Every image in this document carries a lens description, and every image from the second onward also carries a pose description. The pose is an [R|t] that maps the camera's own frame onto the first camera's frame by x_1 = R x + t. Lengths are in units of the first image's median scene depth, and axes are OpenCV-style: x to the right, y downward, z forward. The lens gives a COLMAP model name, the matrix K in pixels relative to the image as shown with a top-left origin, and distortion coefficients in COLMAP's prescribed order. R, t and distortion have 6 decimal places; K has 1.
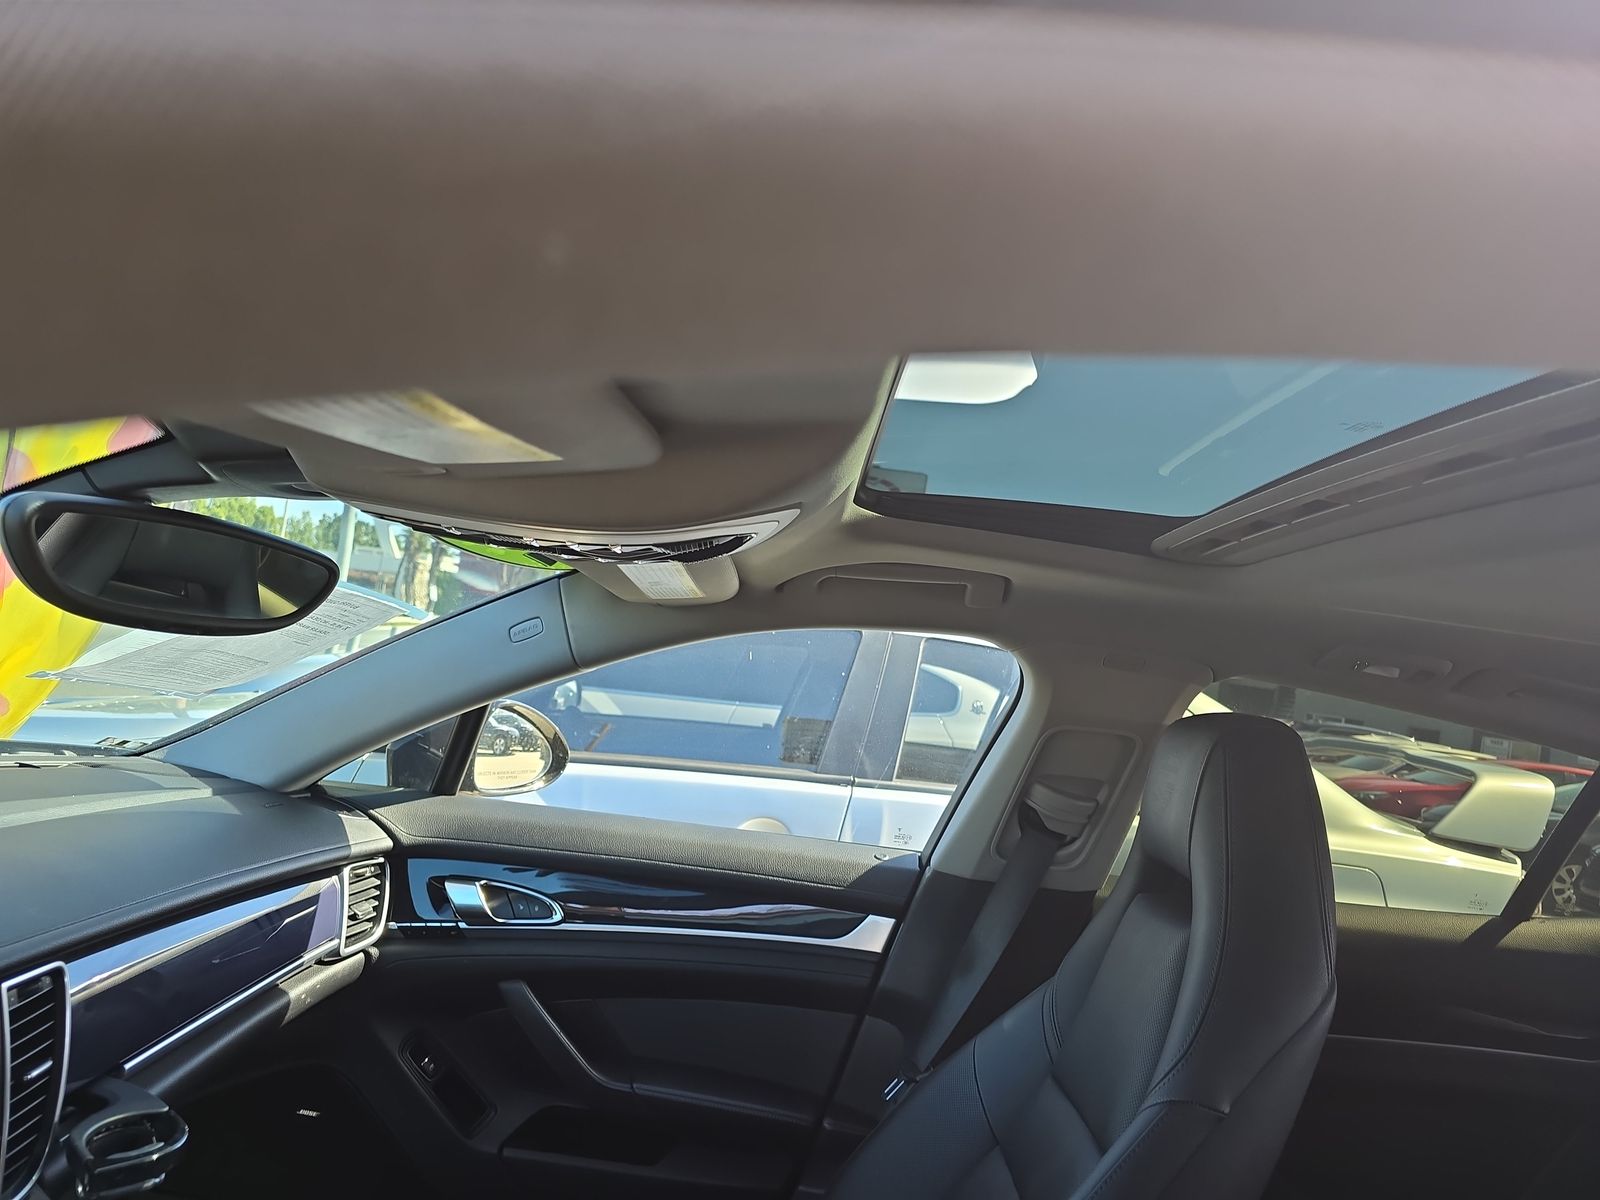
lens RADIAL K [[1074.6, 0, 816.9], [0, 1074.6, 606.3], [0, 0, 1]] dist [0.035726, -0.030788]
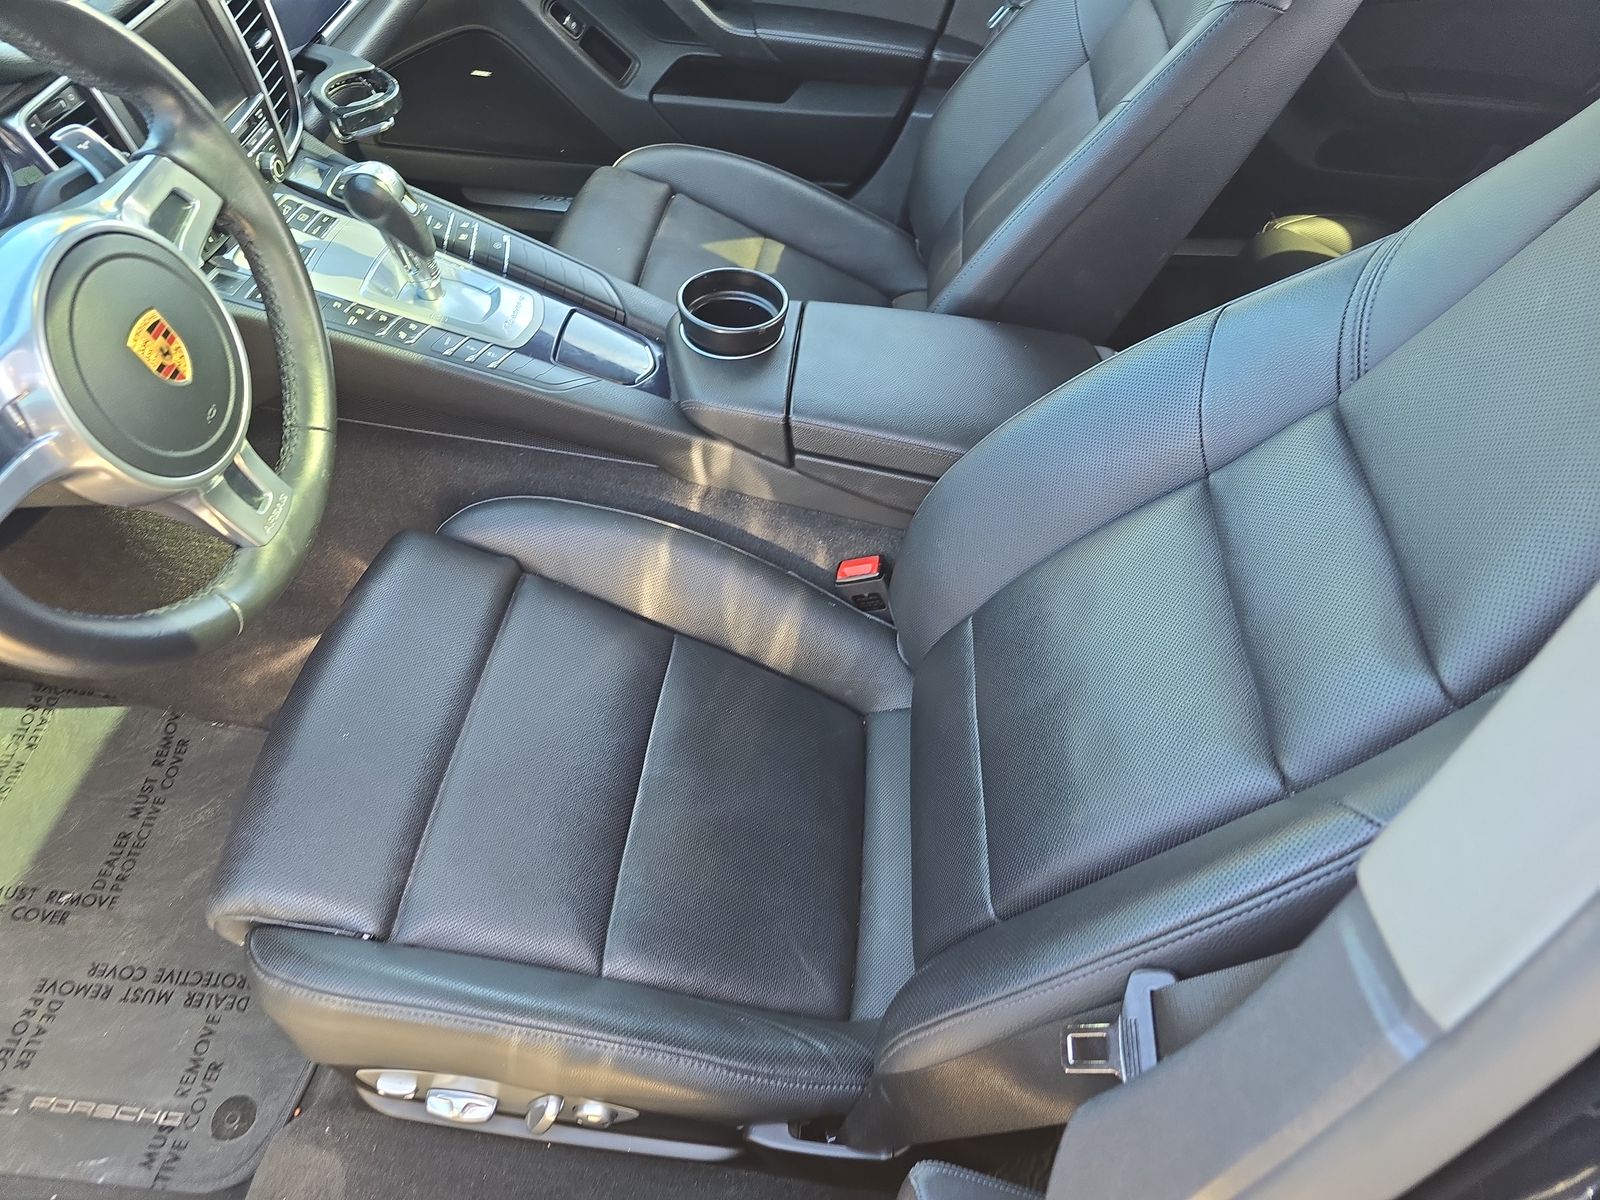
lens RADIAL K [[1074.6, 0, 787.5], [0, 1074.6, 607.4], [0, 0, 1]] dist [0.035726, -0.030788]
pose [[0.987103, 0.018330, -0.159035, 0.043309], [0.113229, 0.622328, 0.774524, -0.032550], [0.113168, -0.782542, 0.612226, -0.108823]]
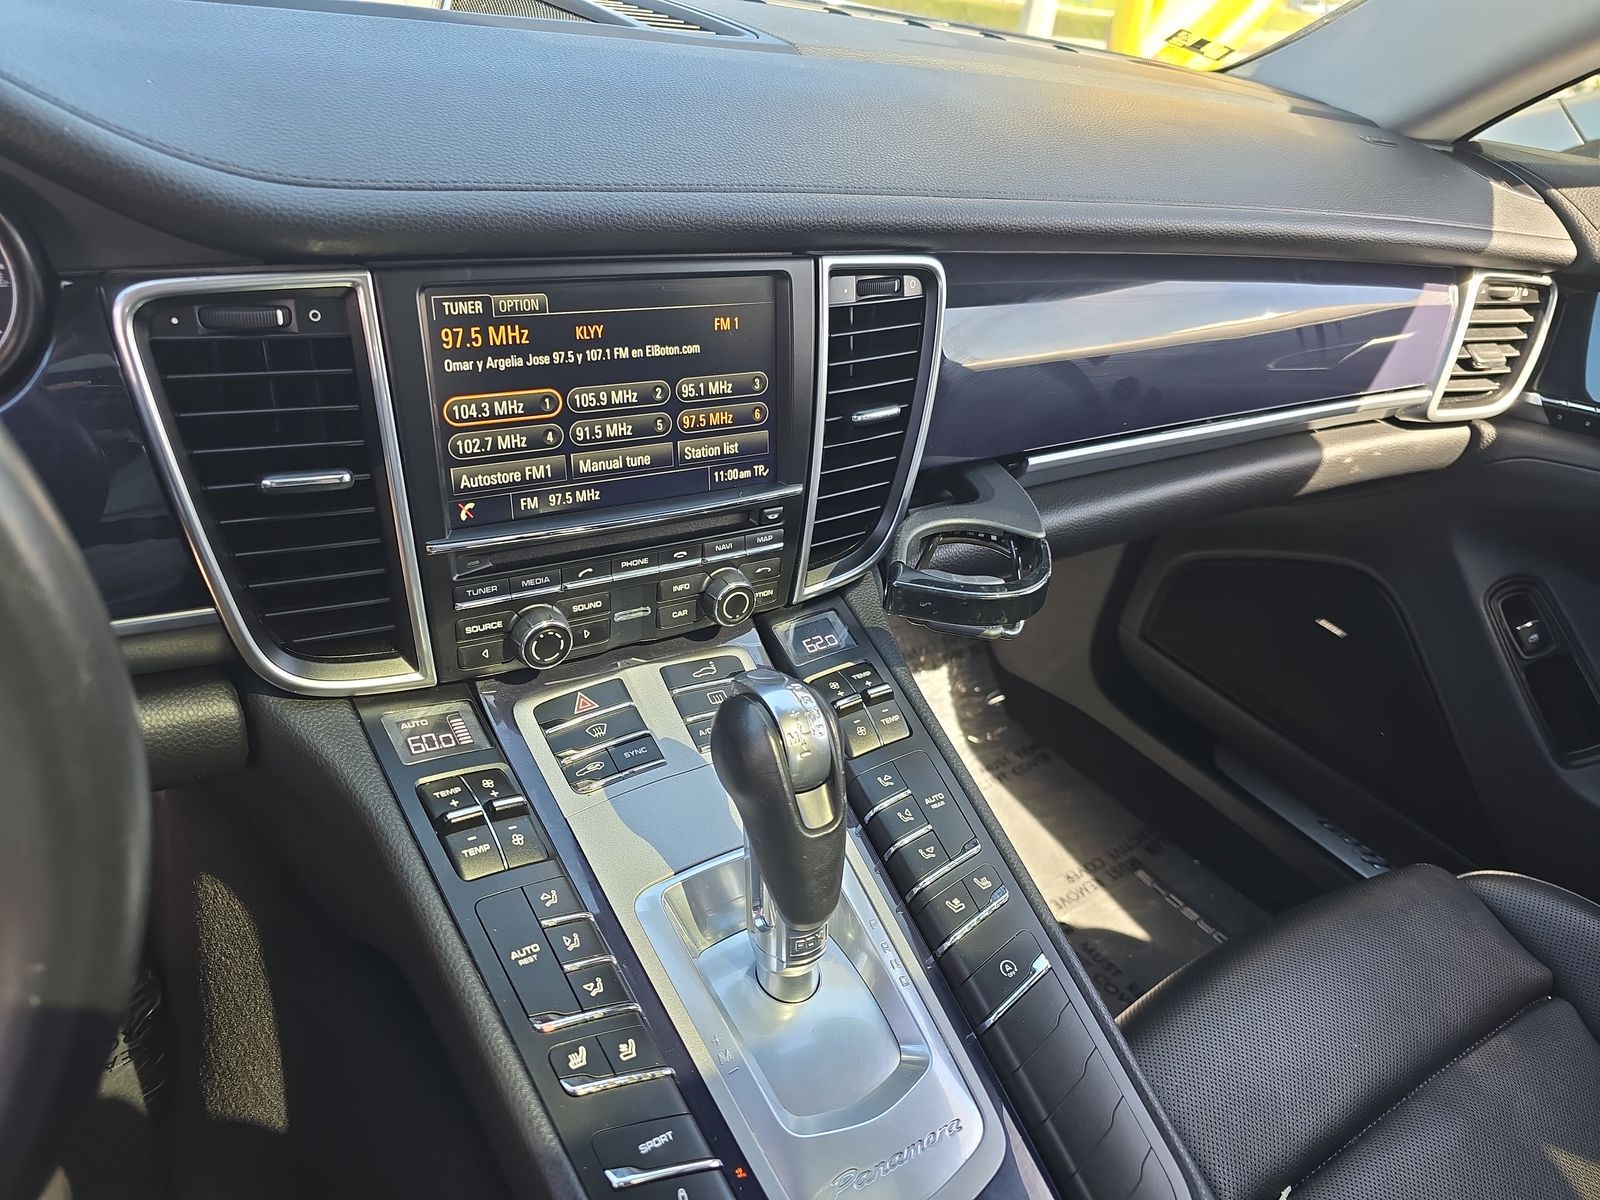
lens RADIAL K [[1074.6, 0, 808.2], [0, 1074.6, 616.5], [0, 0, 1]] dist [0.035726, -0.030788]
pose [[0.539357, 0.367768, -0.757523, -0.119330], [0.000112, 0.899557, 0.436803, 0.150697], [0.842077, -0.235677, 0.485141, 0.369726]]
